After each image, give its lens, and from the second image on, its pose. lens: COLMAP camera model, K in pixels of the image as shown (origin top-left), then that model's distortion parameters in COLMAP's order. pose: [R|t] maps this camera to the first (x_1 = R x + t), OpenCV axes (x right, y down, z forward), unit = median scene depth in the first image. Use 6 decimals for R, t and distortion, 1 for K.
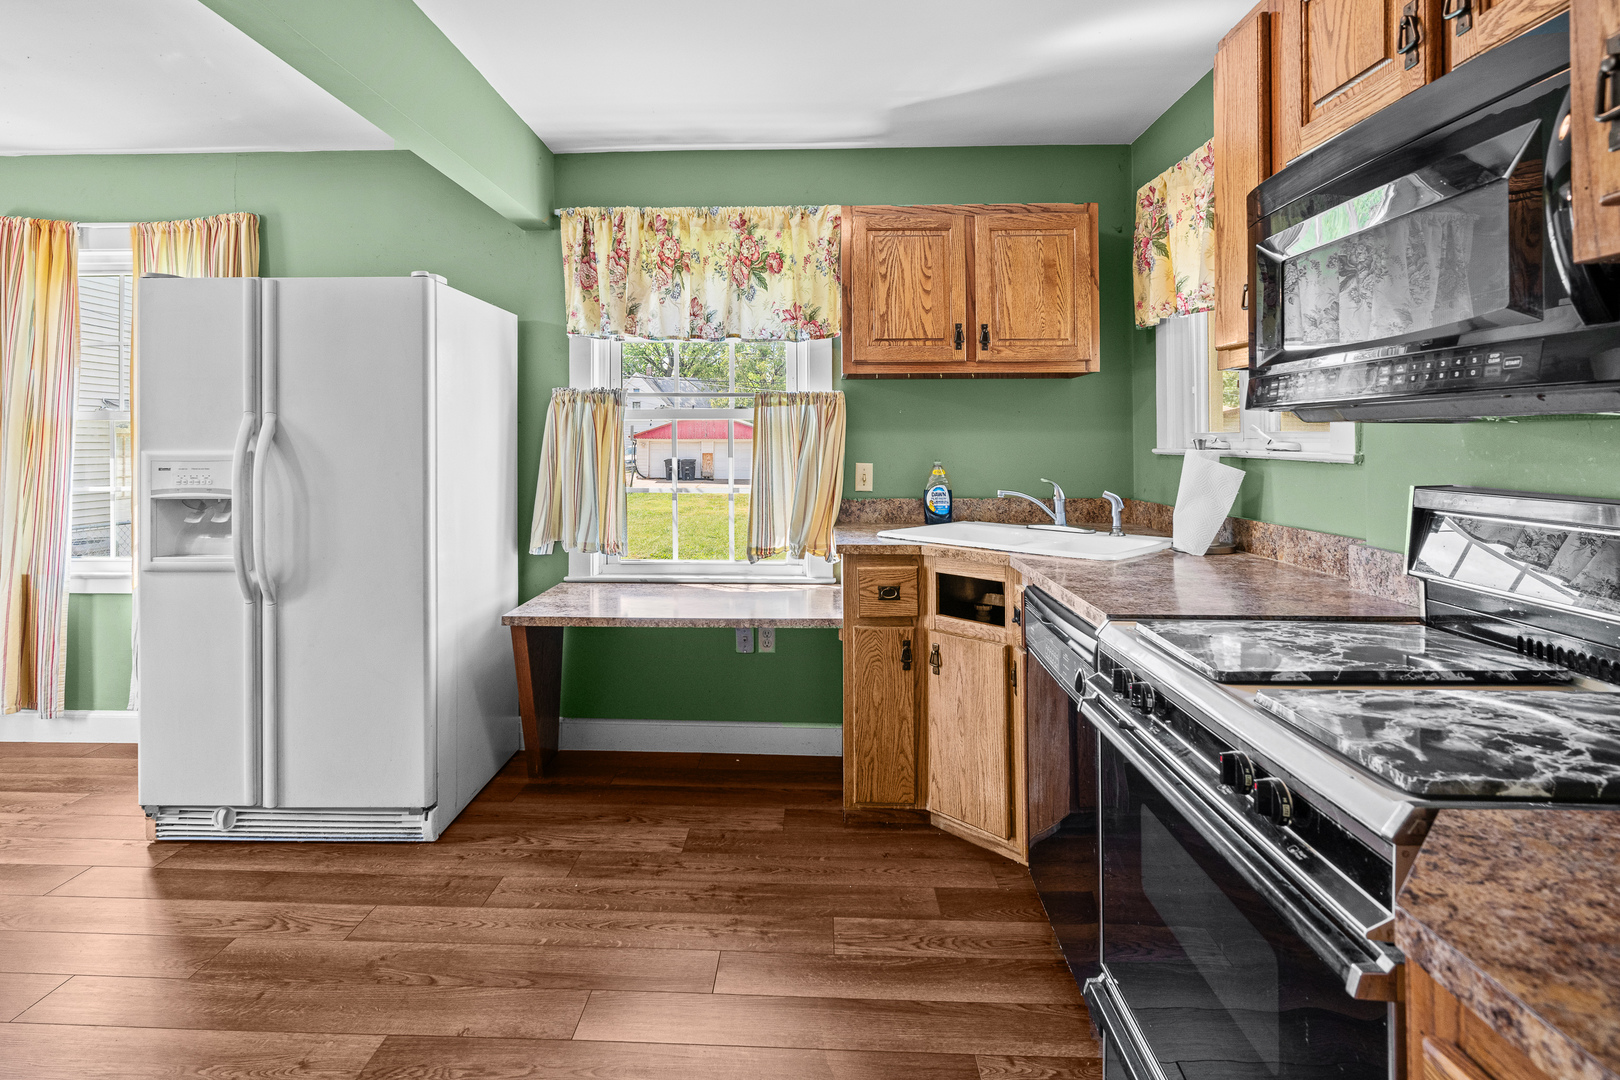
lens RADIAL K [[789.7, 0, 786.2], [0, 789.7, 434.0], [0, 0, 1]] dist [-0.000618, 0.000298]
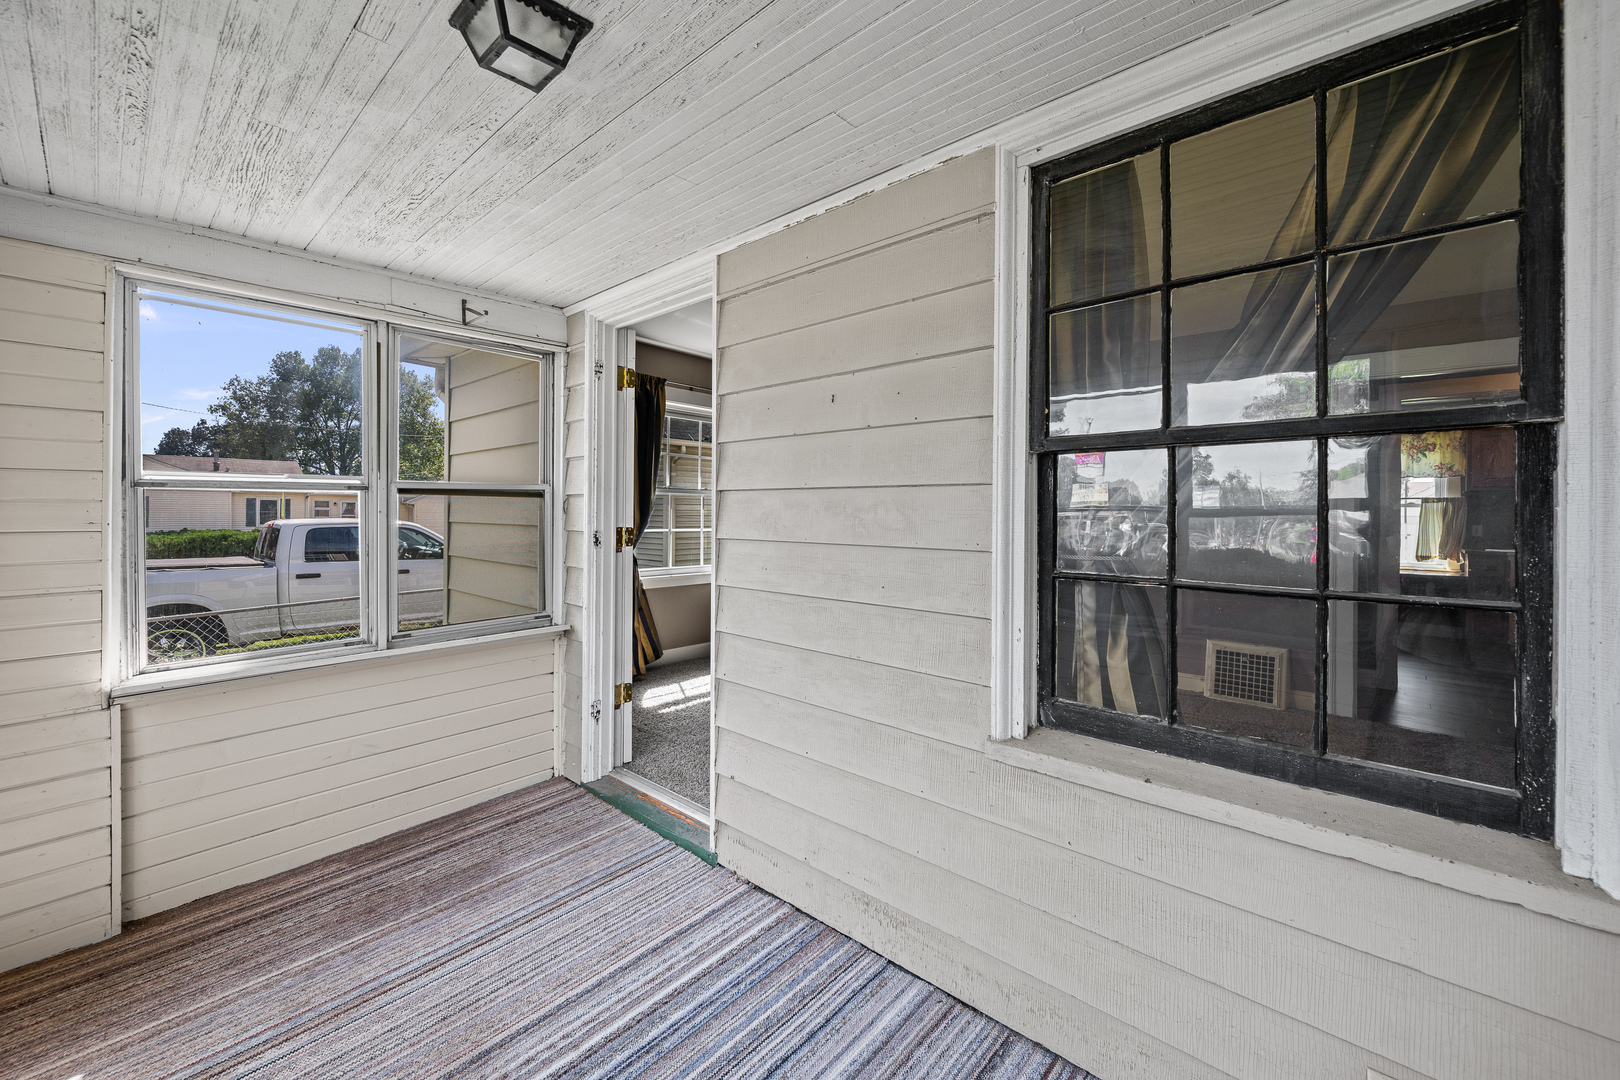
lens RADIAL K [[642.5, 0, 820.9], [0, 642.5, 508.1], [0, 0, 1]] dist [-0.003490, 0.000632]
pose [[0.777788, 0.009444, -0.628455, -0.255662], [-0.008207, 0.999954, 0.004869, -0.010240], [0.628473, 0.001371, 0.777831, -1.966048]]
